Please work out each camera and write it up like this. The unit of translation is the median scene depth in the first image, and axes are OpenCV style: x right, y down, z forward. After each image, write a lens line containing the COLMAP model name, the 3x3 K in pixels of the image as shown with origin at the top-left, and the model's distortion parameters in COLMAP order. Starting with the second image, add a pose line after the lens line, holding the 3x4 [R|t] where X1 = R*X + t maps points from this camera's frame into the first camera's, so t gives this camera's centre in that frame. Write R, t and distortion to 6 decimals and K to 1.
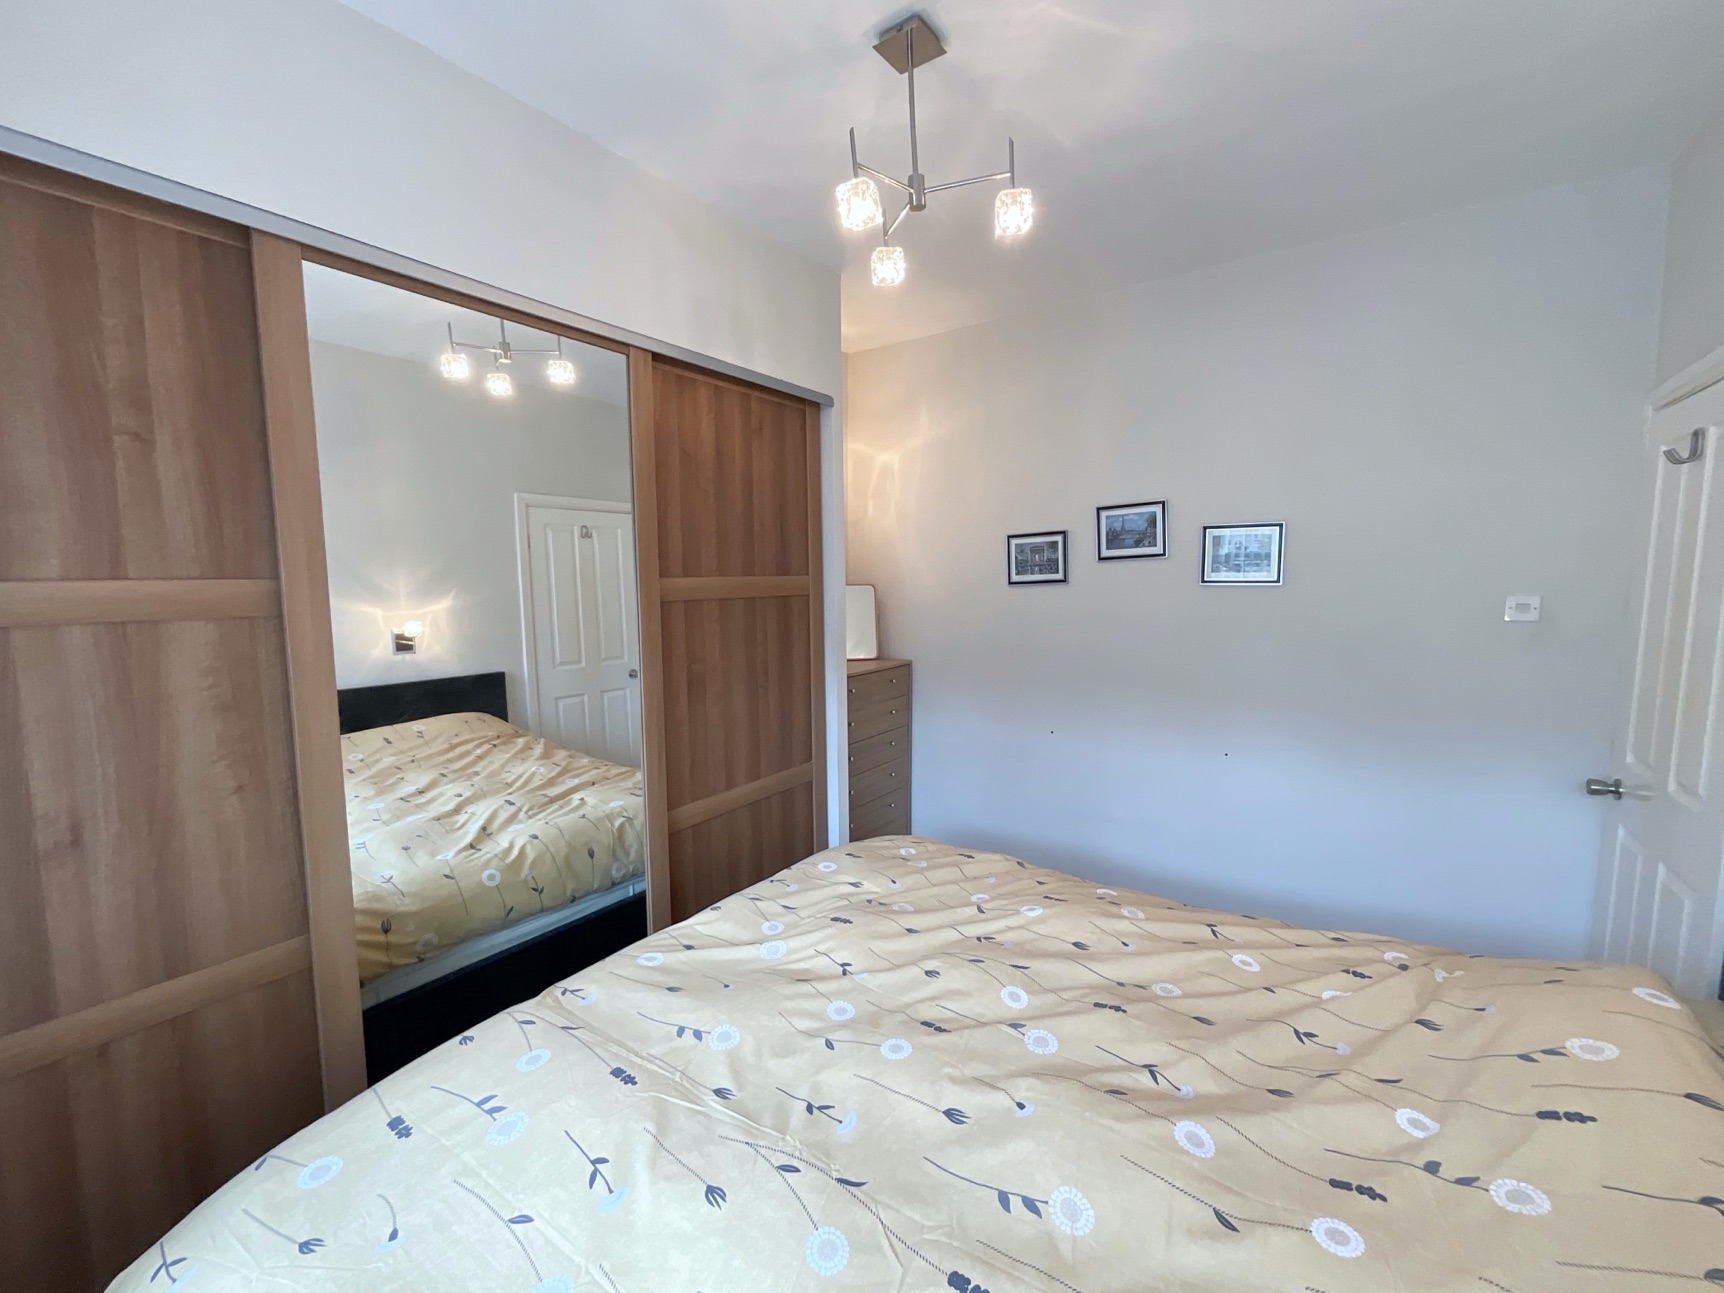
lens RADIAL K [[698.0, 0, 861.8], [0, 698.0, 665.8], [0, 0, 1]] dist [-0.001979, 0.001807]
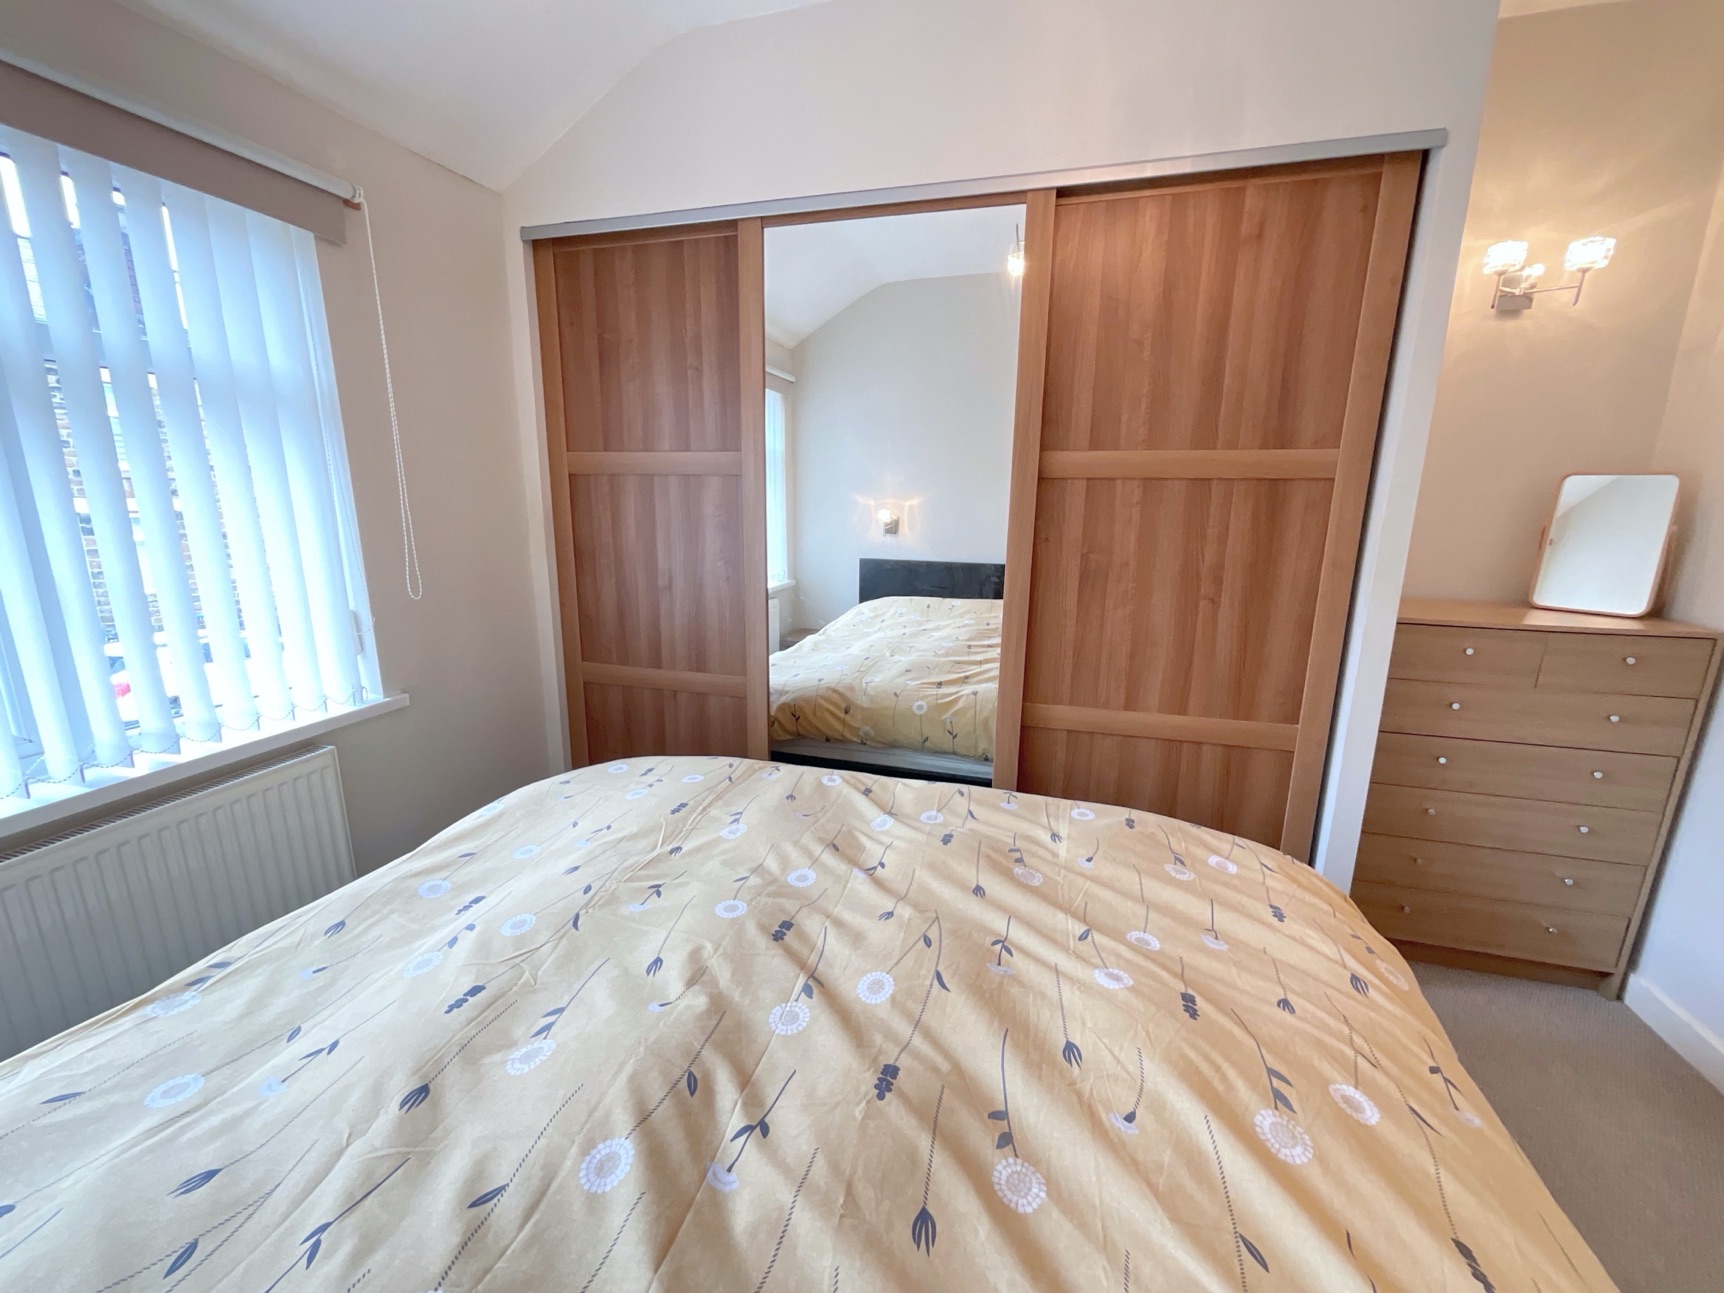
lens RADIAL K [[698.0, 0, 861.1], [0, 698.0, 654.9], [0, 0, 1]] dist [-0.001979, 0.001807]
pose [[0.338329, 0.224830, -0.913775, 0.679087], [-0.133586, 0.972680, 0.189862, -0.006965], [0.931498, 0.057832, 0.359120, 0.582408]]
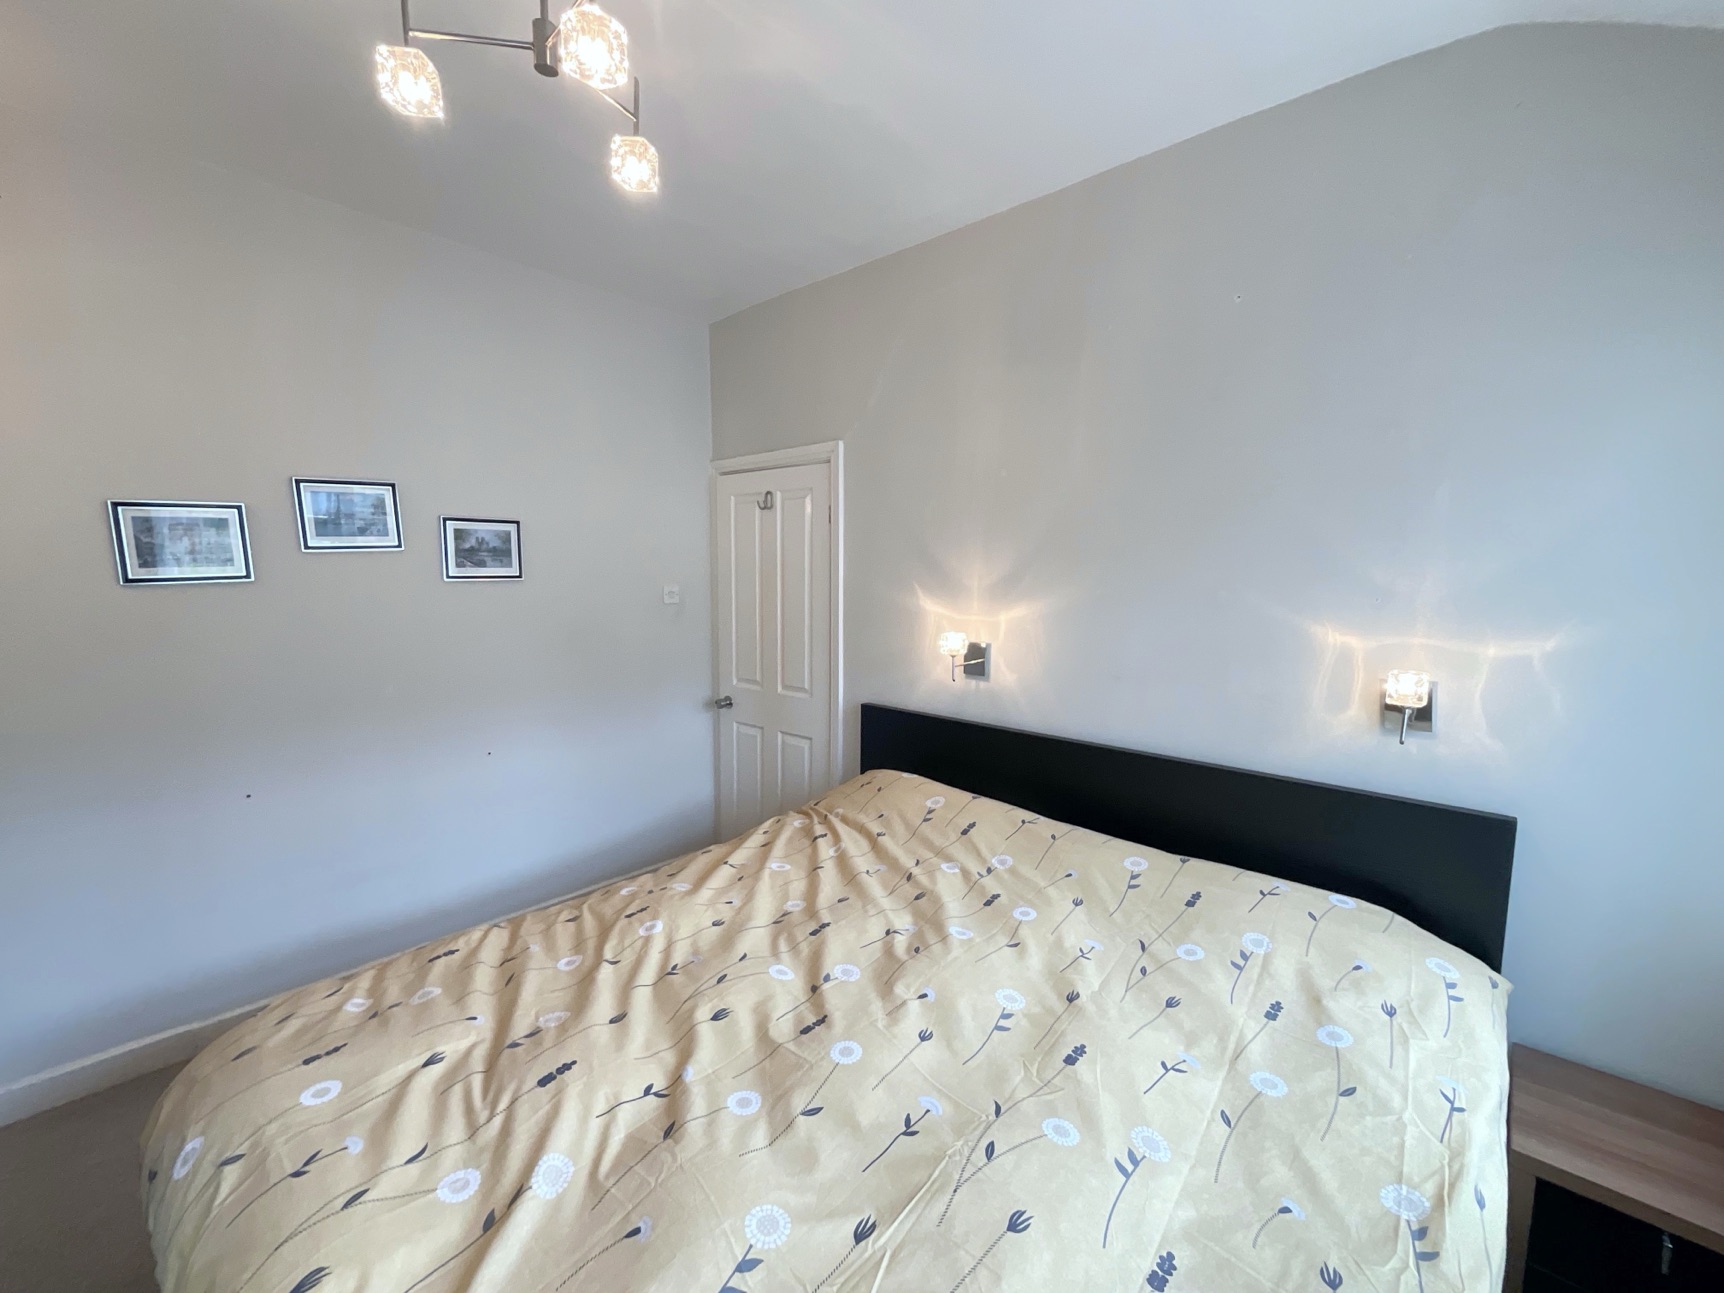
lens RADIAL K [[698.0, 0, 862.8], [0, 698.0, 657.5], [0, 0, 1]] dist [-0.001979, 0.001807]
pose [[0.121223, -0.117360, 0.985663, -0.623252], [0.121651, 0.987257, 0.102588, -0.072142], [-0.985143, 0.107471, 0.133955, 0.574219]]
